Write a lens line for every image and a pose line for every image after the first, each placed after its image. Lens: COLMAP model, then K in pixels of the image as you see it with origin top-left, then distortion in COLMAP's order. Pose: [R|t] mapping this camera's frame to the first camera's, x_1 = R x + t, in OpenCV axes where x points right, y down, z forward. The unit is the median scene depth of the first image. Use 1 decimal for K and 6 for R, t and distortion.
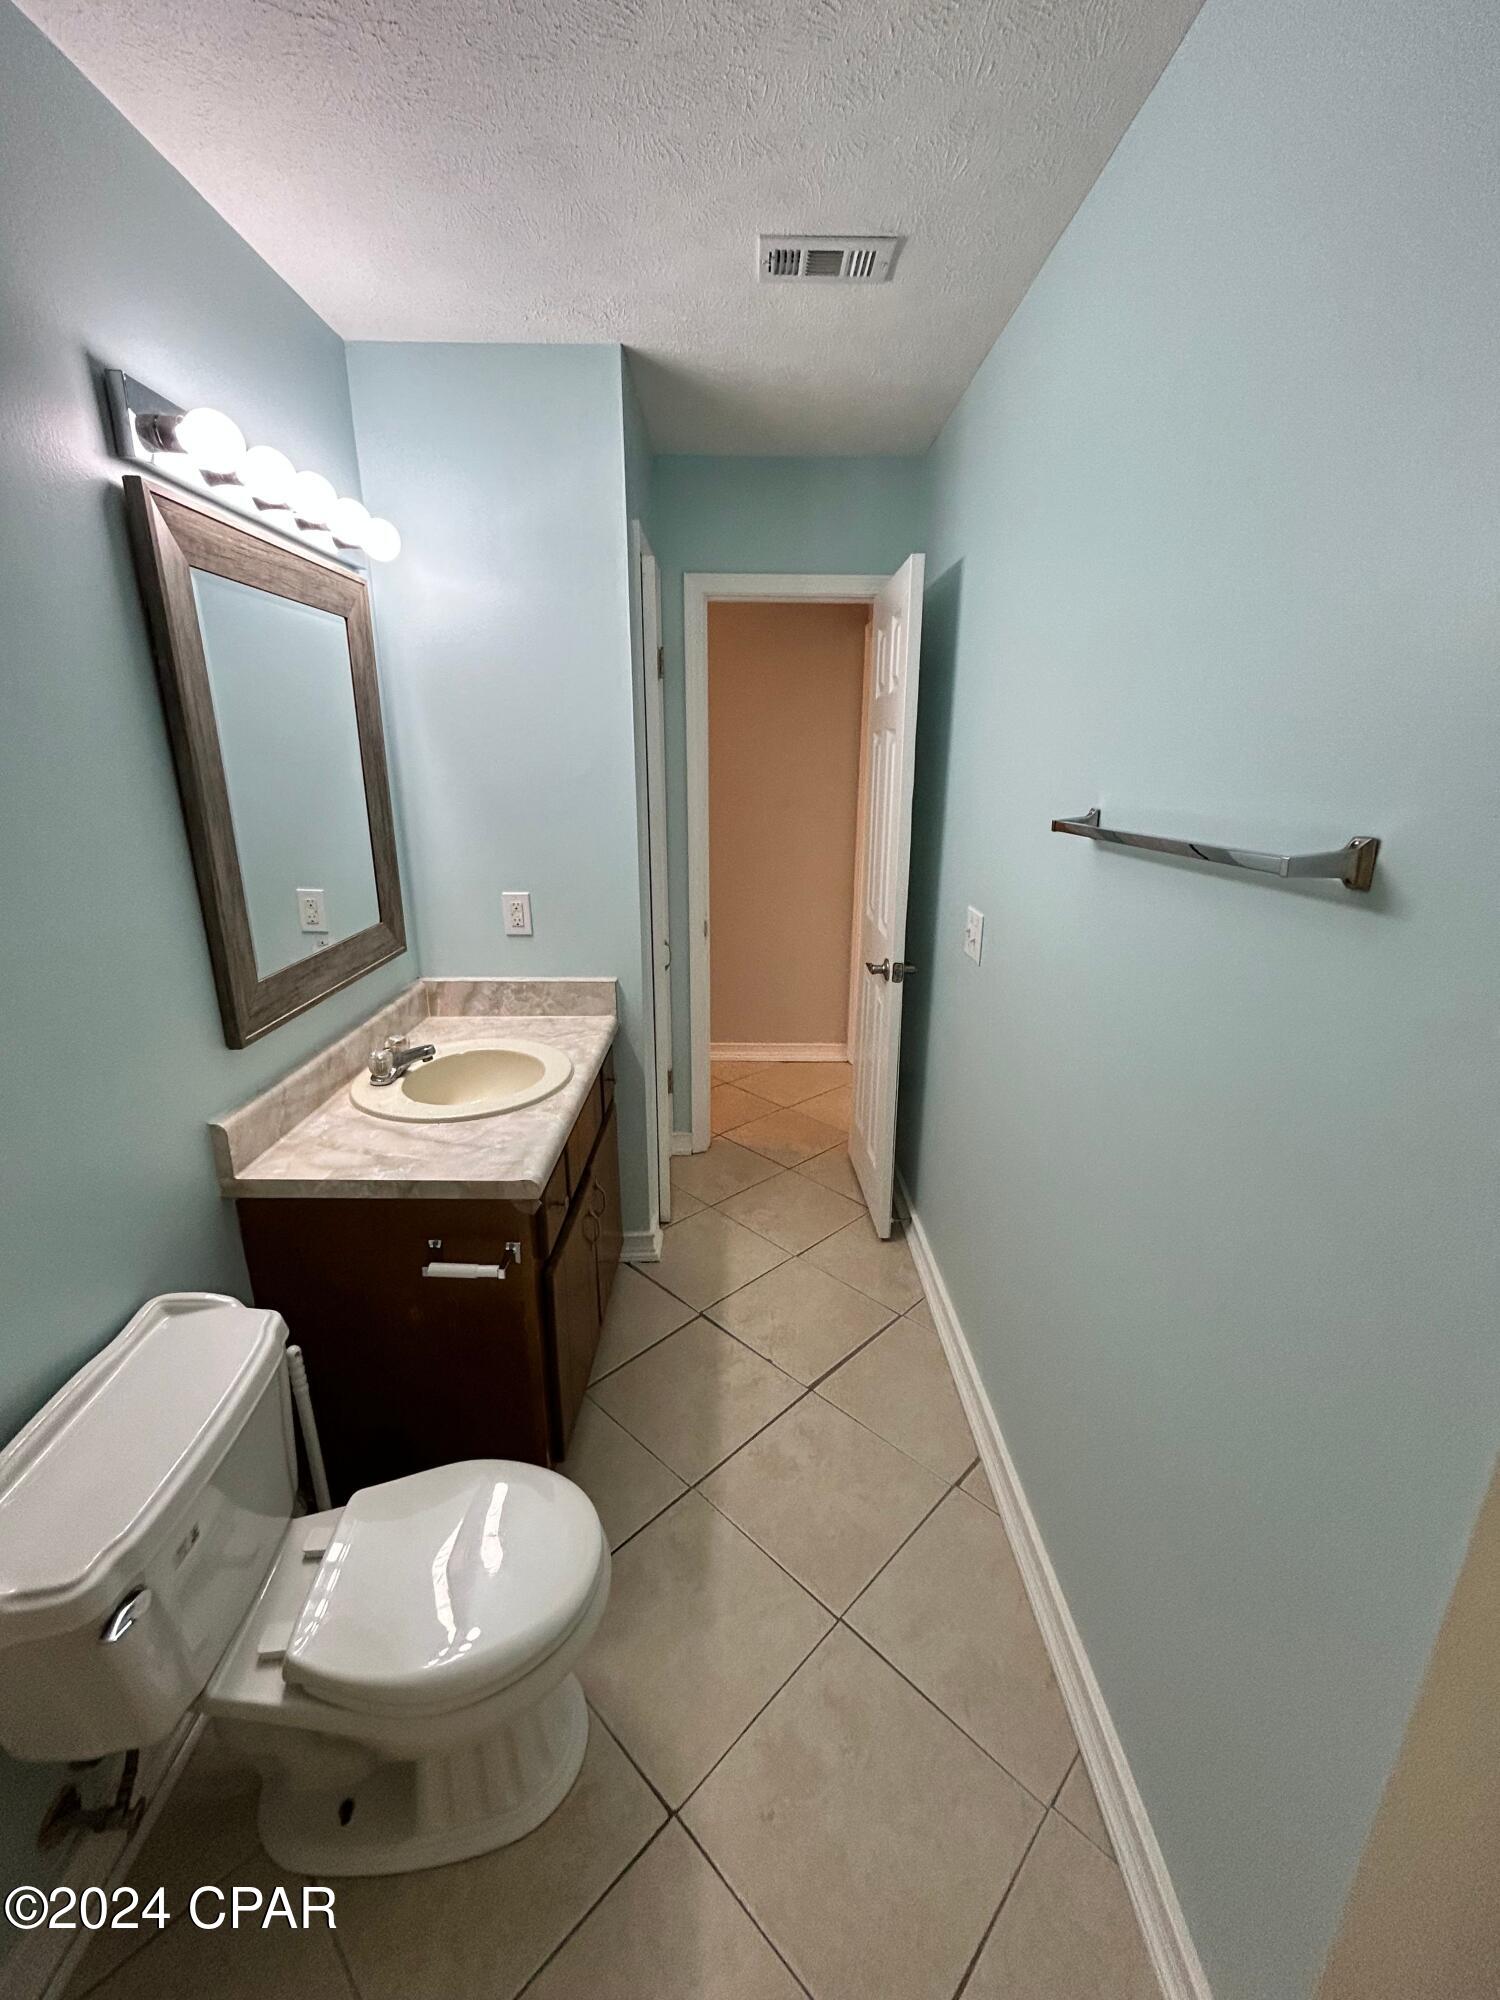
lens RADIAL K [[806.8, 0, 742.7], [0, 806.8, 994.2], [0, 0, 1]] dist [0.005220, -0.001579]
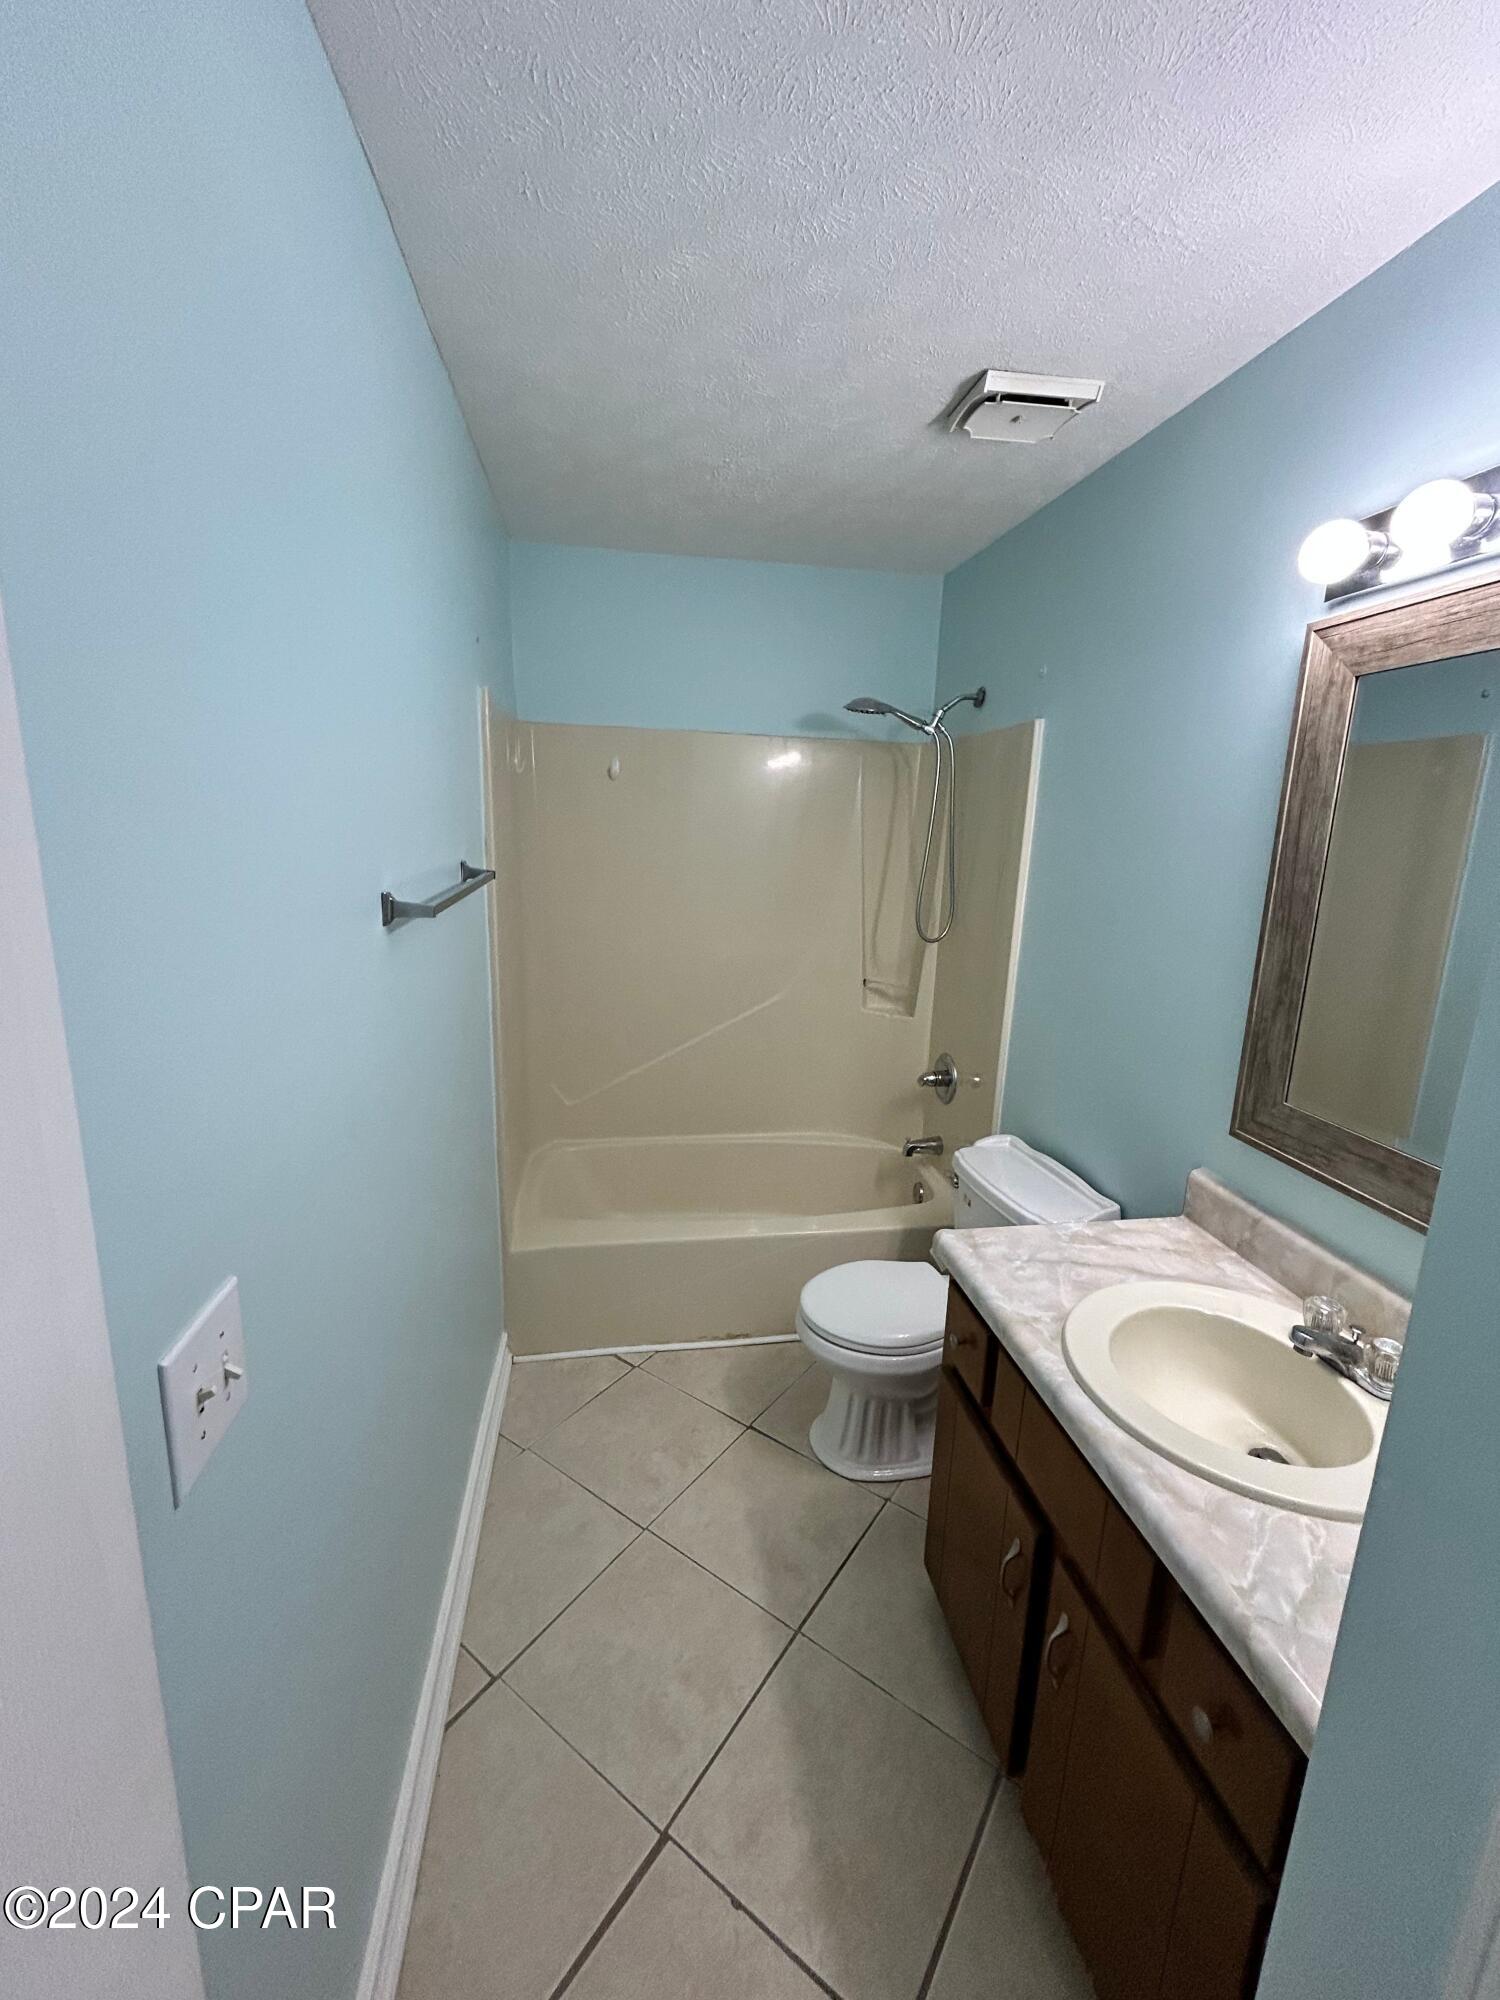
lens RADIAL K [[806.8, 0, 741.7], [0, 806.8, 997.2], [0, 0, 1]] dist [0.005220, -0.001579]
pose [[-0.987822, -0.001140, -0.155586, 0.159722], [-0.076727, 0.873498, 0.480743, -0.506671], [0.135356, 0.486826, -0.862948, 1.611559]]
